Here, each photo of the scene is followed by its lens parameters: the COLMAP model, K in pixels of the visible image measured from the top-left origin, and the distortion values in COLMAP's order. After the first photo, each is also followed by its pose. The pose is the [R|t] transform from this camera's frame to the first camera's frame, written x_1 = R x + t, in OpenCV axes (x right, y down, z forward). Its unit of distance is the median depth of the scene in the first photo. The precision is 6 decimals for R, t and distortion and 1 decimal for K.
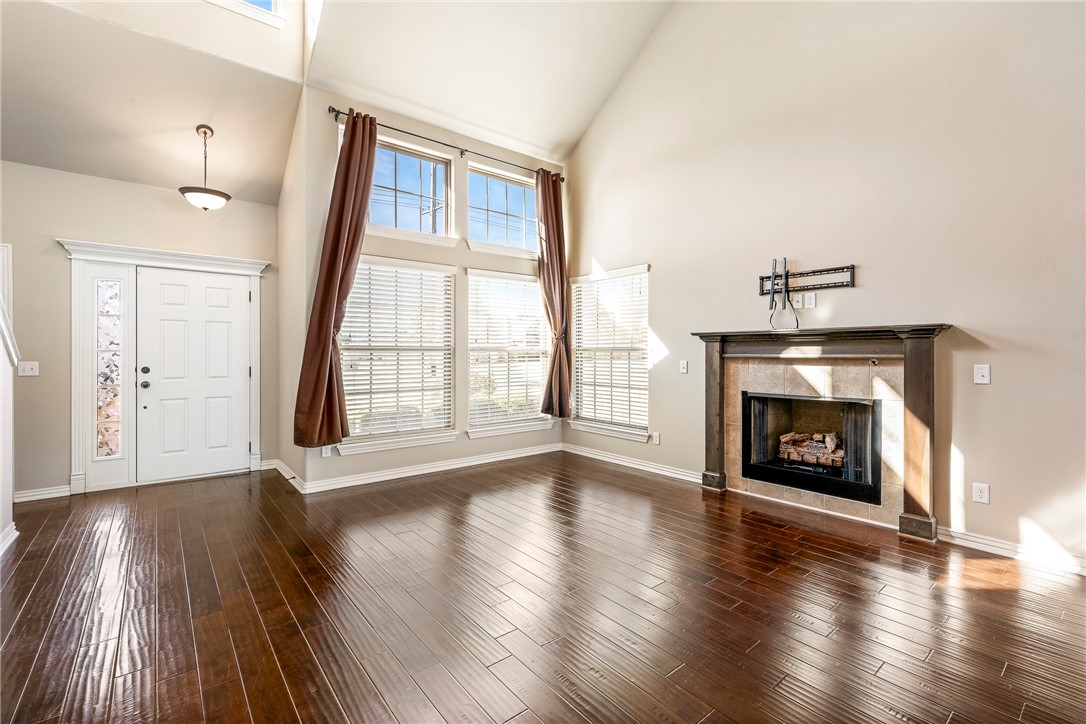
lens RADIAL K [[486.3, 0, 542.5], [0, 486.3, 358.5], [0, 0, 1]] dist [0.000067, 0.000602]
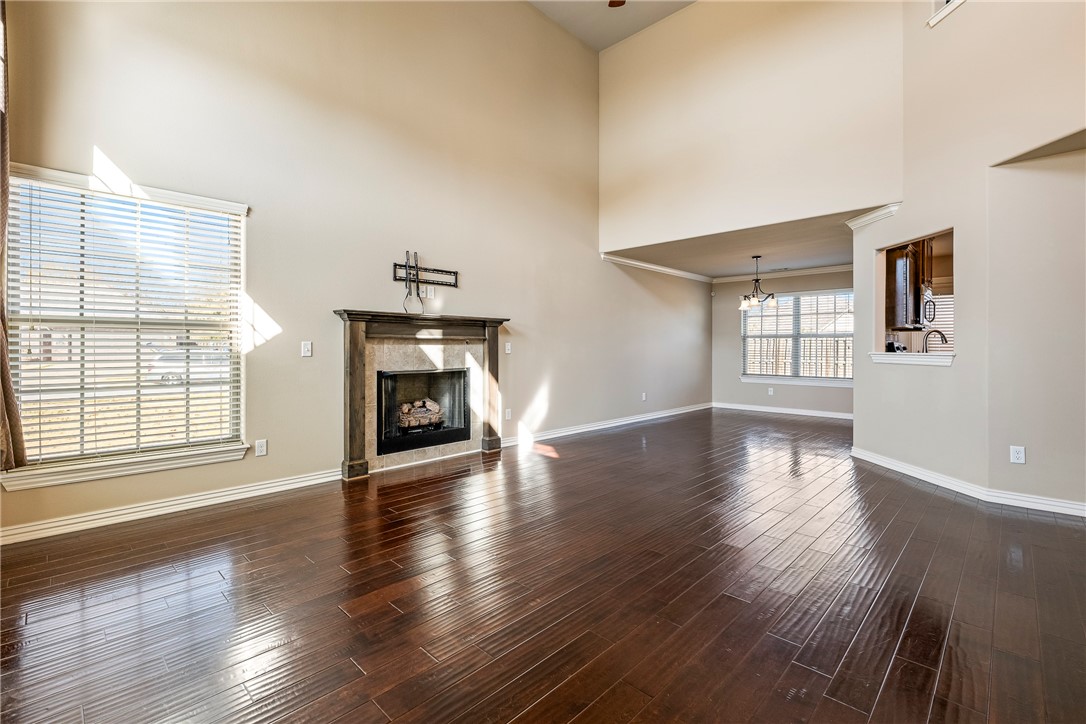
lens RADIAL K [[481.3, 0, 554.7], [0, 481.3, 345.3], [0, 0, 1]] dist [0.000334, 0.000228]
pose [[-0.131627, 0.000348, 0.991299, -0.644274], [0.008103, 0.999967, 0.000725, 0.015624], [-0.991266, 0.008128, -0.131625, 0.776390]]
